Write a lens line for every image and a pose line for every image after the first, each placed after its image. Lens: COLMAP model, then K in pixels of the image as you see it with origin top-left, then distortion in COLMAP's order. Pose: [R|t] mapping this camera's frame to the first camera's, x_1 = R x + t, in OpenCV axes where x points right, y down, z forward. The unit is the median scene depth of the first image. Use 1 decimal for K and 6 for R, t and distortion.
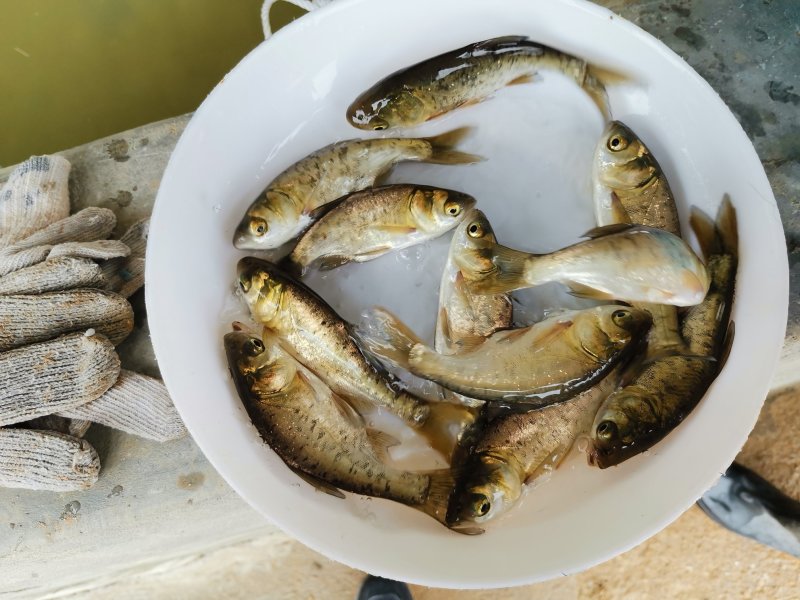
lens RADIAL K [[650.2, 0, 392.1], [0, 650.2, 308.1], [0, 0, 1]] dist [0.022187, -0.056916]
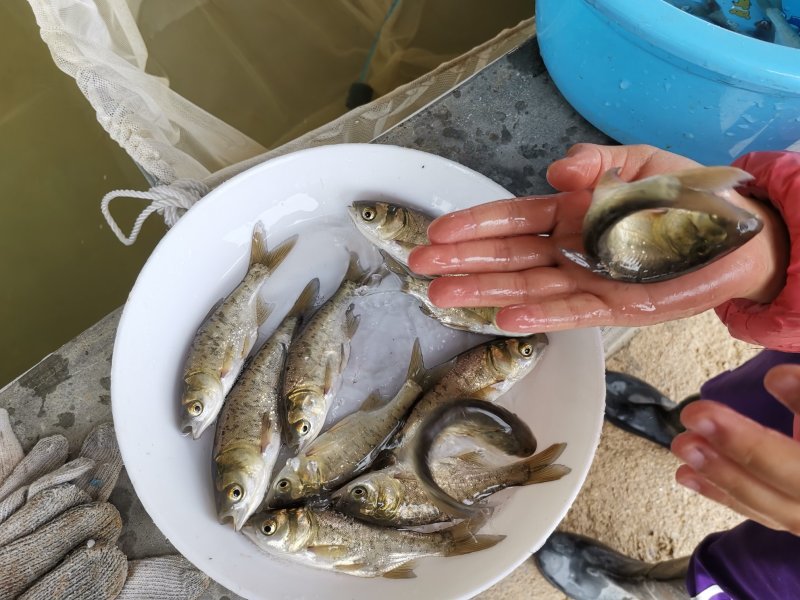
lens RADIAL K [[650.2, 0, 400.2], [0, 650.2, 301.4], [0, 0, 1]] dist [0.022187, -0.056916]
pose [[0.904739, -0.362462, 0.223762, -0.068063], [0.383425, 0.921804, -0.057116, -0.073852], [-0.185562, 0.137470, 0.972969, -0.244843]]
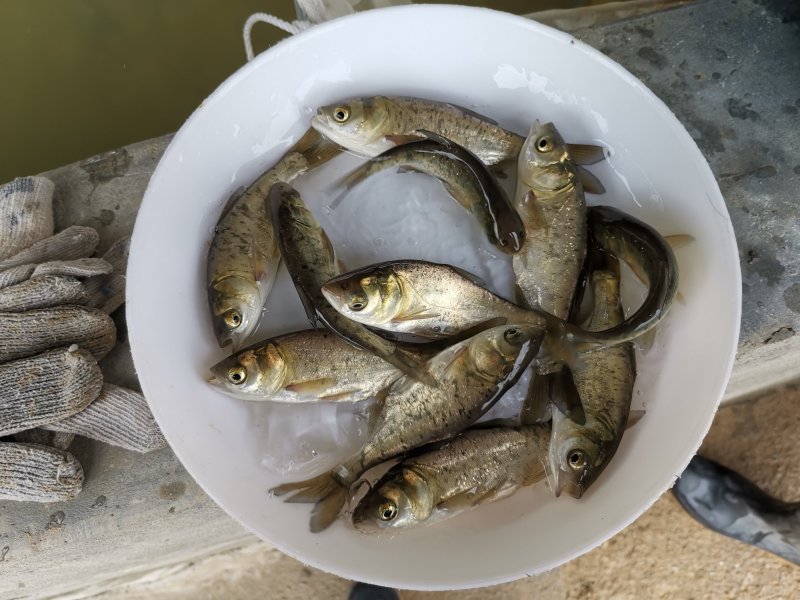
lens RADIAL K [[650.2, 0, 393.5], [0, 650.2, 305.9], [0, 0, 1]] dist [0.022187, -0.056916]
pose [[0.999859, -0.009758, 0.013643, 0.028250], [0.009897, 0.999900, -0.010117, -0.012629], [-0.013543, 0.010251, 0.999856, -0.037590]]
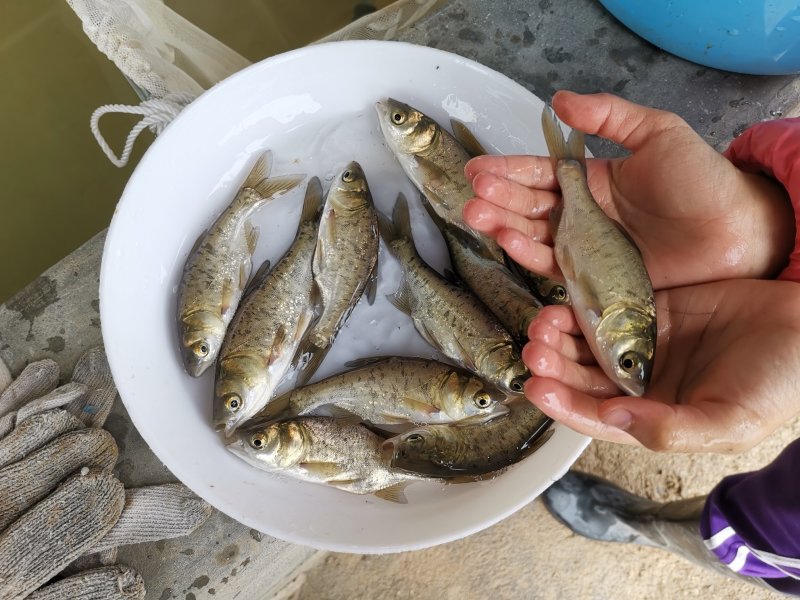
lens RADIAL K [[650.2, 0, 397.3], [0, 650.2, 305.8], [0, 0, 1]] dist [0.022187, -0.056916]
pose [[0.907312, -0.380196, 0.179541, -0.077671], [0.383082, 0.923504, 0.019707, -0.034992], [-0.173299, 0.050898, 0.983553, -0.147441]]
